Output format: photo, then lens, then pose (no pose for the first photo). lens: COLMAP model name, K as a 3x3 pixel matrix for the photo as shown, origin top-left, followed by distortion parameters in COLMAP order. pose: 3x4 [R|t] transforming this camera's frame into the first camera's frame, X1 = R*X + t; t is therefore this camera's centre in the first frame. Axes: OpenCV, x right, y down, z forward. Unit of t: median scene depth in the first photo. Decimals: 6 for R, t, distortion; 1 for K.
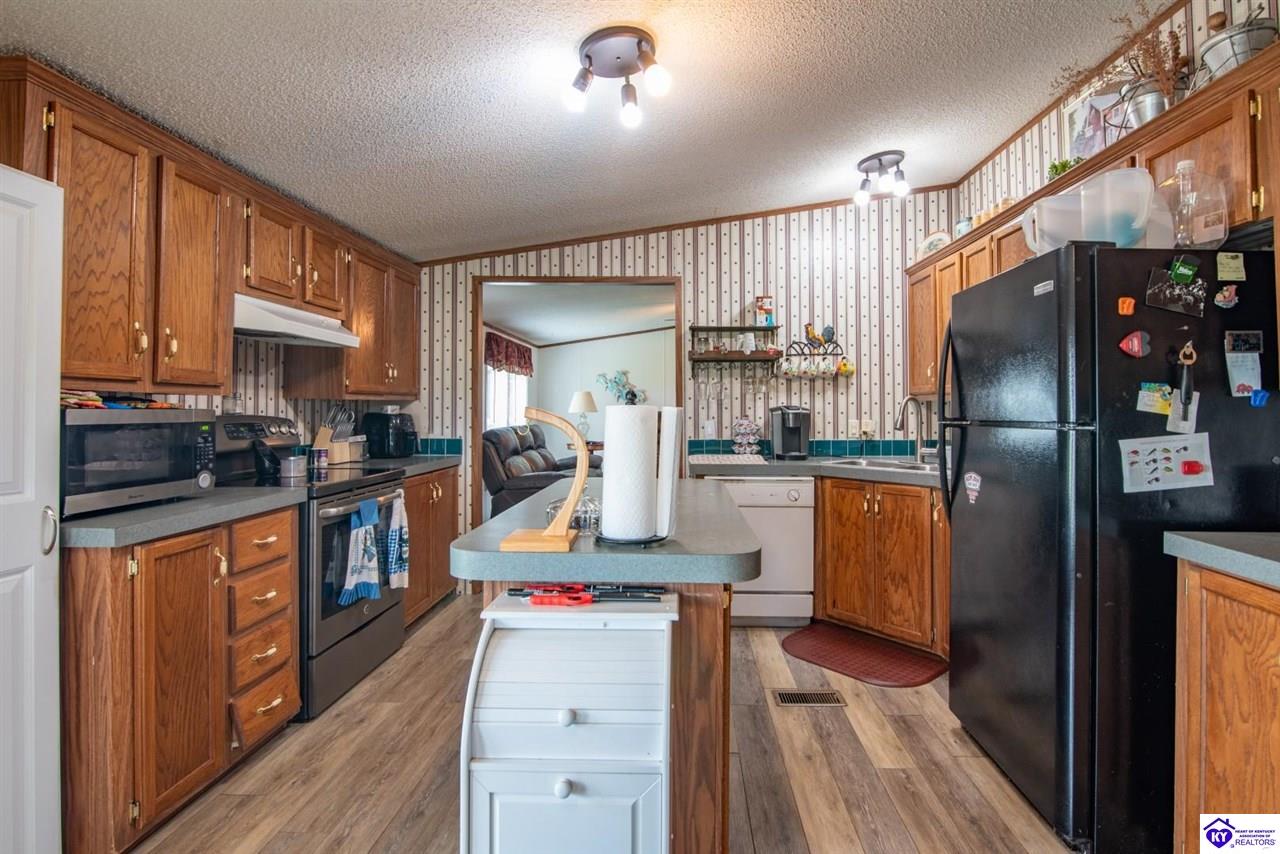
lens RADIAL K [[600.4, 0, 679.7], [0, 600.4, 392.3], [0, 0, 1]] dist [-0.022299, 0.000161]
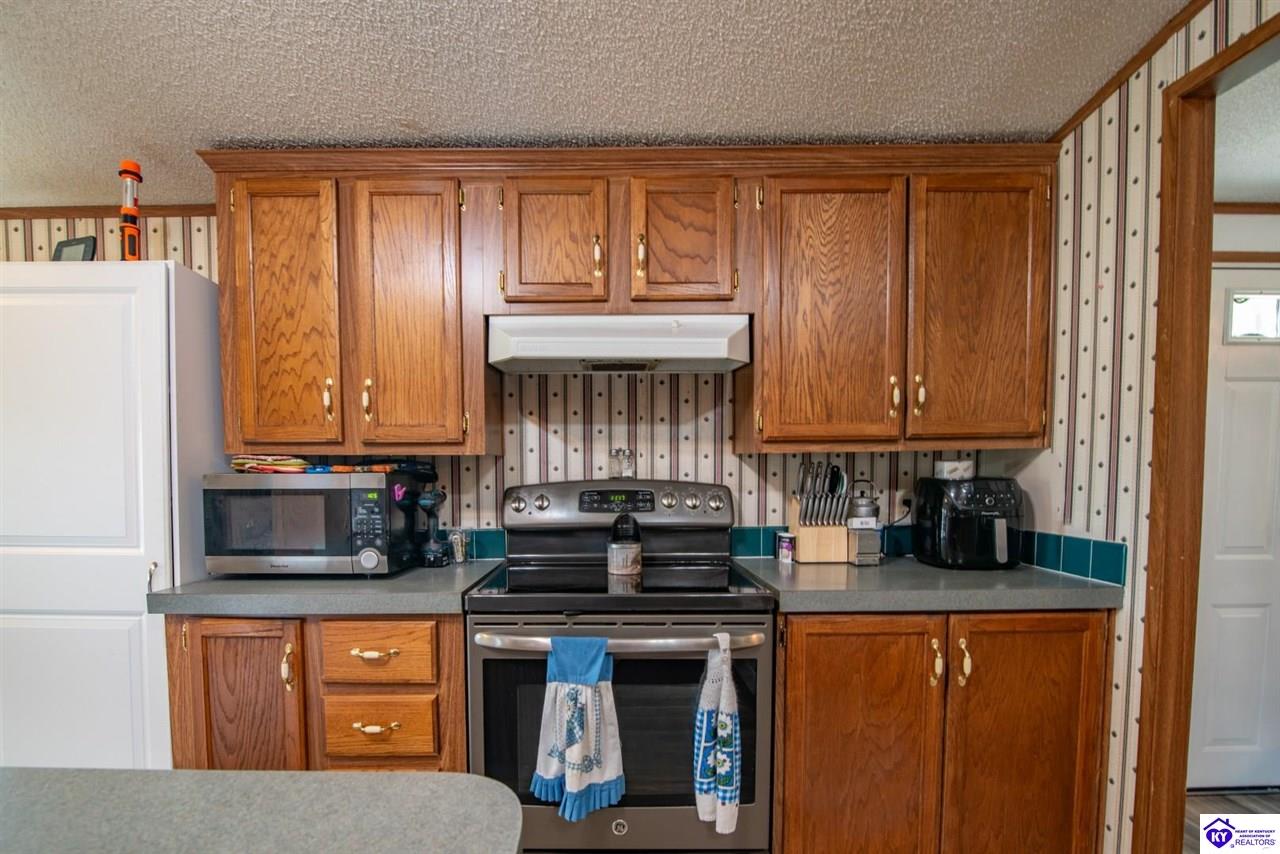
lens RADIAL K [[611.3, 0, 621.1], [0, 611.3, 512.3], [0, 0, 1]] dist [-0.019424, 0.000550]
pose [[0.006633, 0.061042, -0.998113, 0.018912], [0.035124, 0.997505, 0.061238, 0.022171], [0.999361, -0.035463, 0.004472, 0.674470]]
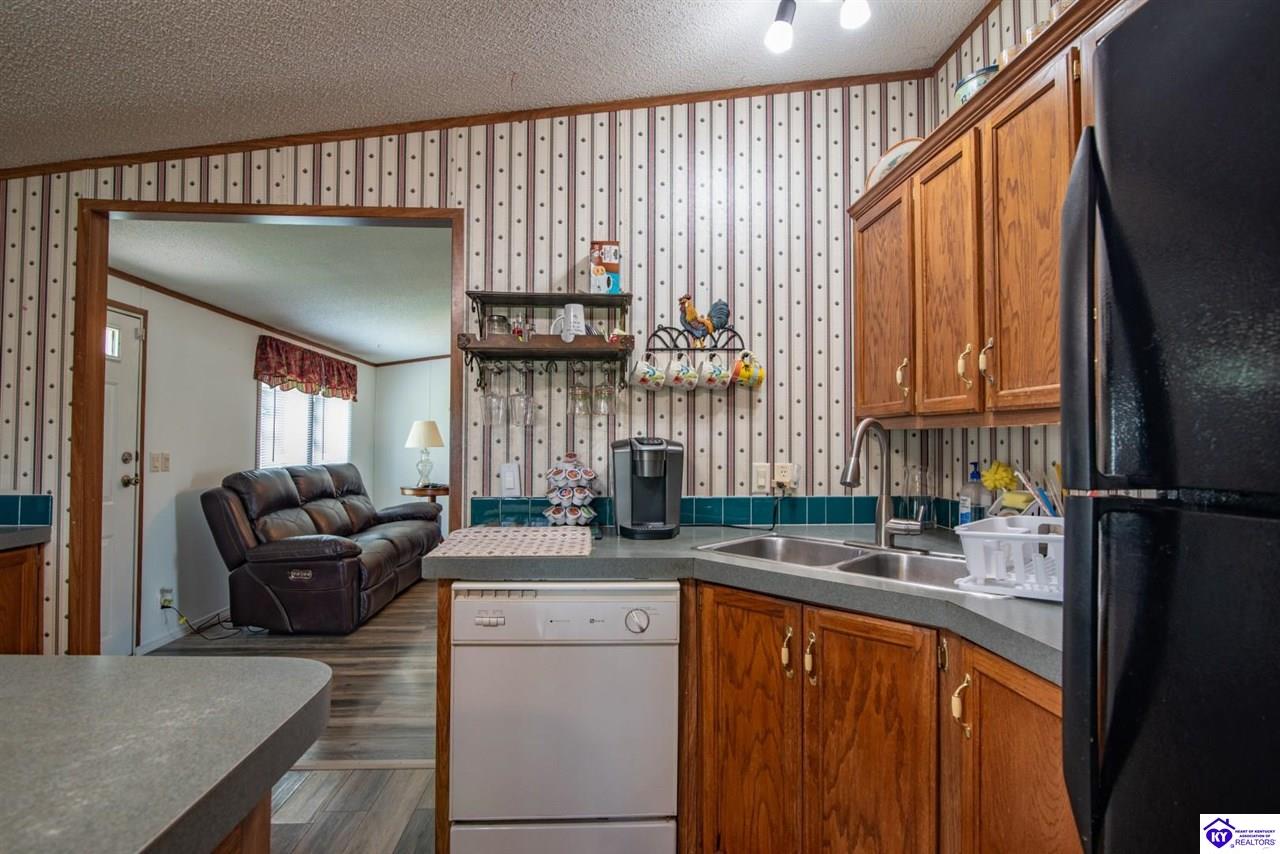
lens RADIAL K [[584.6, 0, 636.1], [0, 584.6, 430.5], [0, 0, 1]] dist [-0.022115, 0.000670]
pose [[0.997692, 0.005432, 0.067678, 0.131028], [-0.005742, 0.999974, 0.004396, 0.013311], [-0.067653, -0.004775, 0.997698, 0.445084]]
